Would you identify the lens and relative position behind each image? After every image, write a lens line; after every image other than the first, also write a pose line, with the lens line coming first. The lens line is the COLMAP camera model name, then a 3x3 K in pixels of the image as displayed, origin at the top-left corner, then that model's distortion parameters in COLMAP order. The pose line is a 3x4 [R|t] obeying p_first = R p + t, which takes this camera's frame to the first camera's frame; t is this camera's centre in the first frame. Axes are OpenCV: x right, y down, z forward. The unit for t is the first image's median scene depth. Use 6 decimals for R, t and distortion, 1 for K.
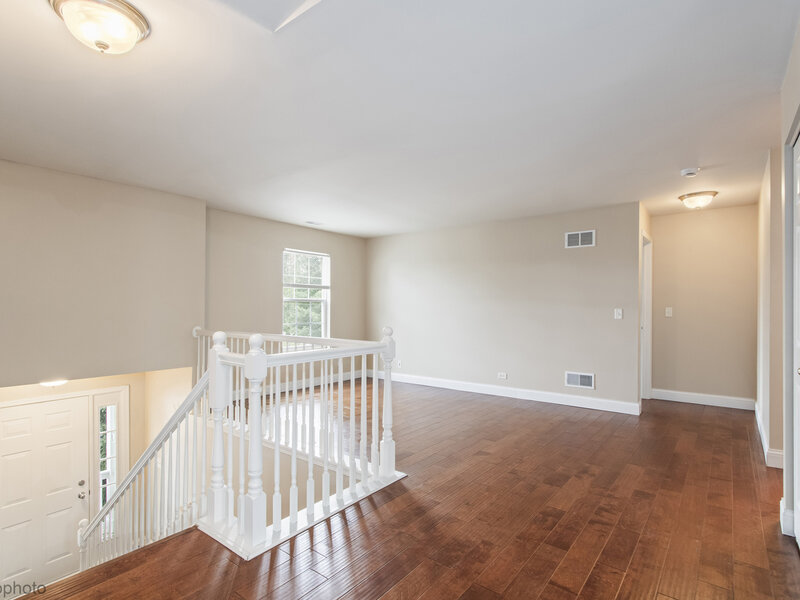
lens RADIAL K [[417.0, 0, 400.0], [0, 417.0, 300.0], [0, 0, 1]] dist [0.001973, 0.000531]
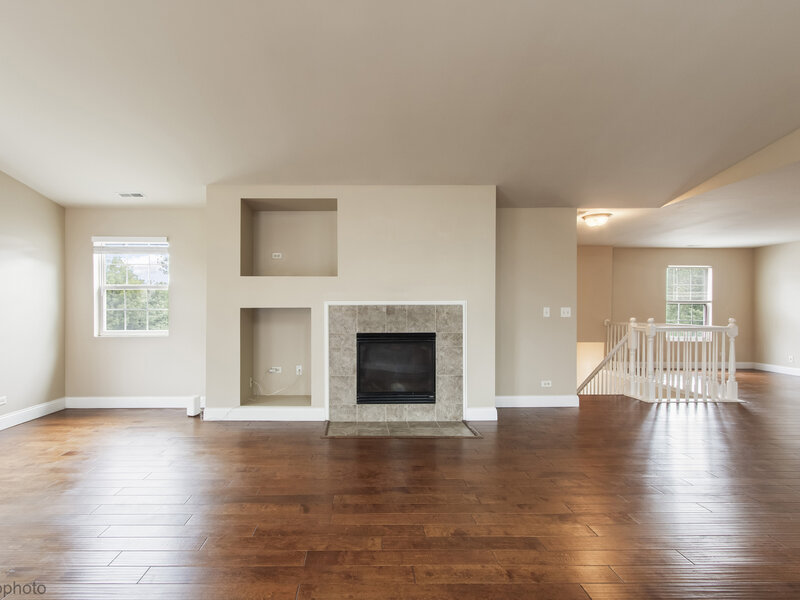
lens RADIAL K [[435.6, 0, 359.0], [0, 435.6, 310.2], [0, 0, 1]] dist [0.004476, 0.001142]
pose [[0.621803, 0.006051, -0.783151, 0.302198], [0.006551, 0.999895, 0.012927, -0.003607], [0.783146, -0.013169, 0.621698, -0.975848]]
